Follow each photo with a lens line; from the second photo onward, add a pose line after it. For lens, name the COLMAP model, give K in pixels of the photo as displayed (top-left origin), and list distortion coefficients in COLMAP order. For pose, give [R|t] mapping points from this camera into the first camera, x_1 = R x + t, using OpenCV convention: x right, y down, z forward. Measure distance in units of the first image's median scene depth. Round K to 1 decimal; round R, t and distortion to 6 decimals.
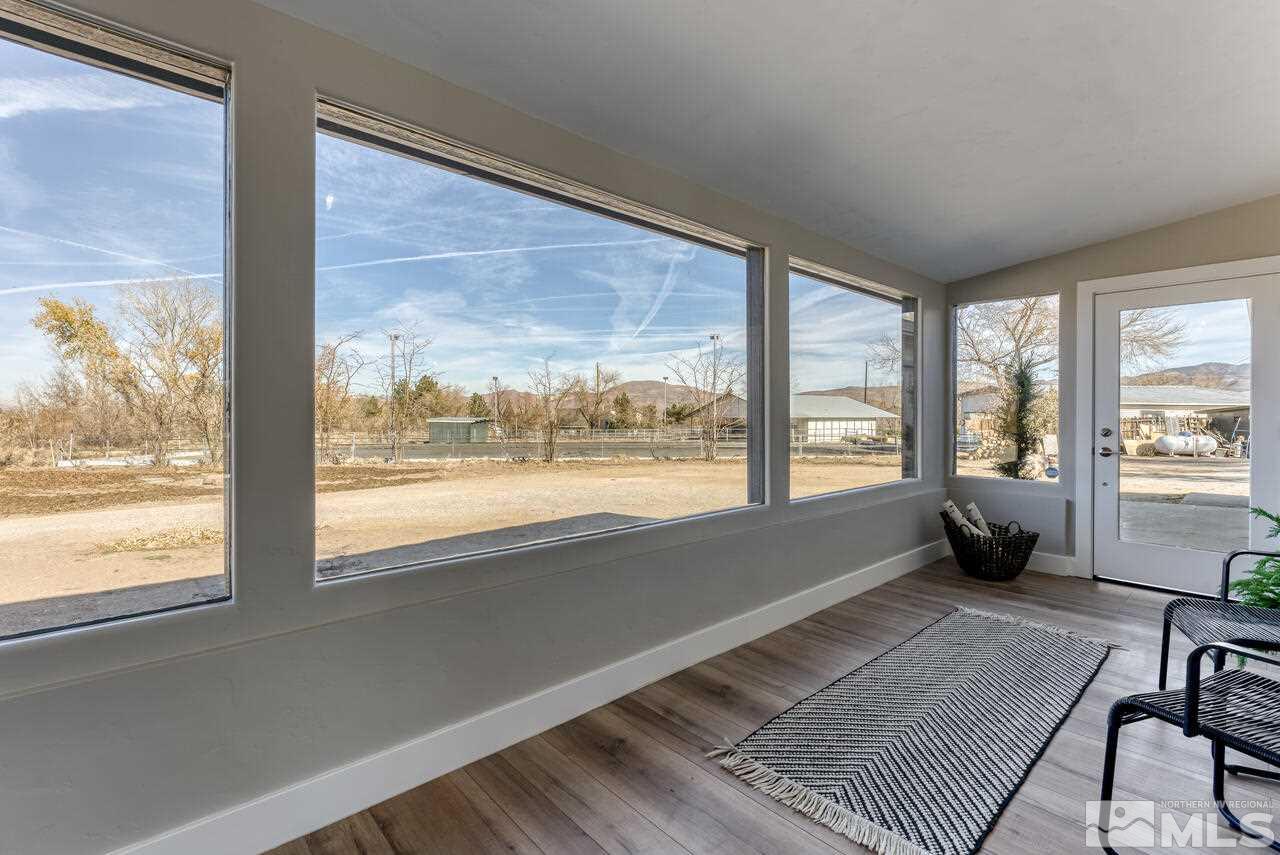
lens RADIAL K [[605.4, 0, 655.5], [0, 605.4, 414.0], [0, 0, 1]] dist [0.000392, -0.009281]
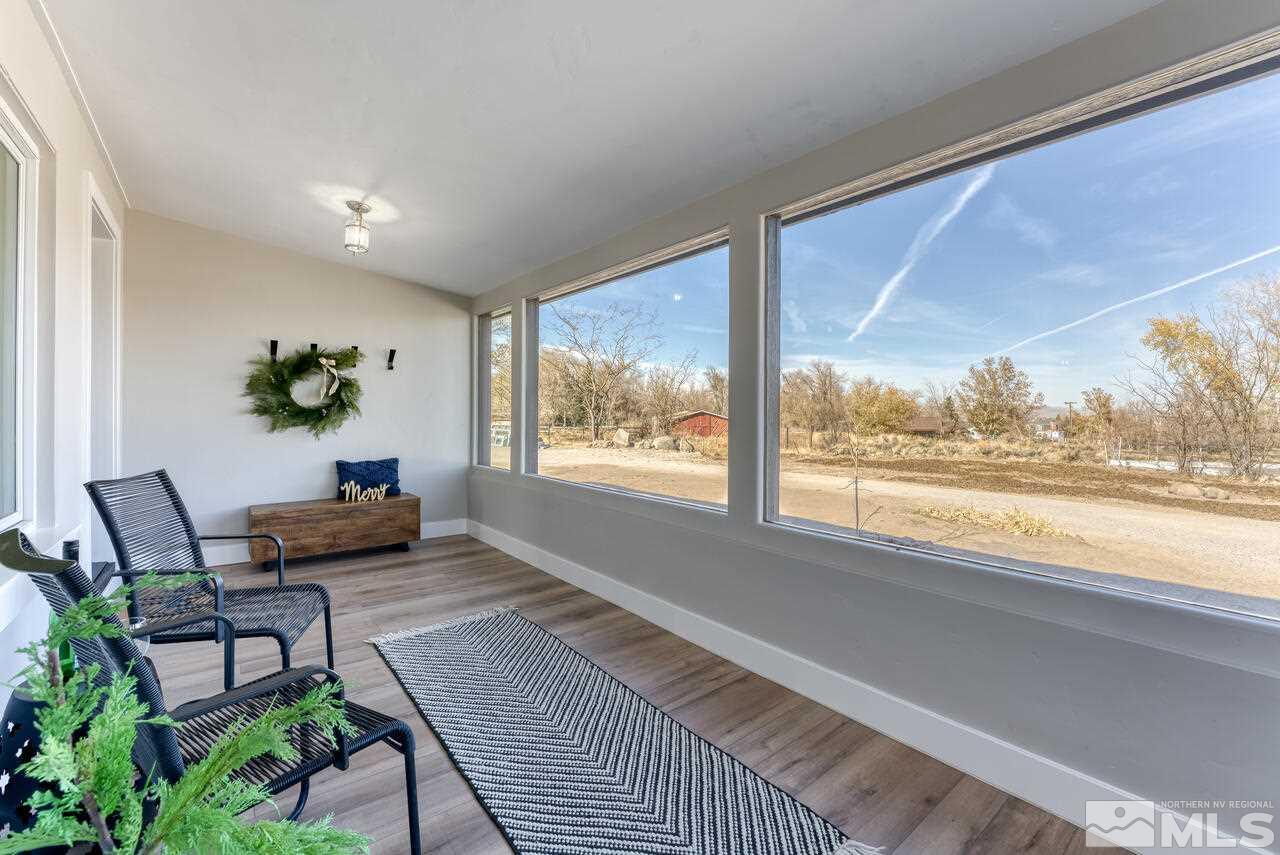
lens RADIAL K [[605.4, 0, 655.5], [0, 605.4, 414.0], [0, 0, 1]] dist [0.000392, -0.009281]
pose [[-0.151122, -0.008626, -0.988477, 1.102808], [-0.004922, 0.999956, -0.007974, 0.006724], [0.988503, 0.003660, -0.151158, 1.042242]]
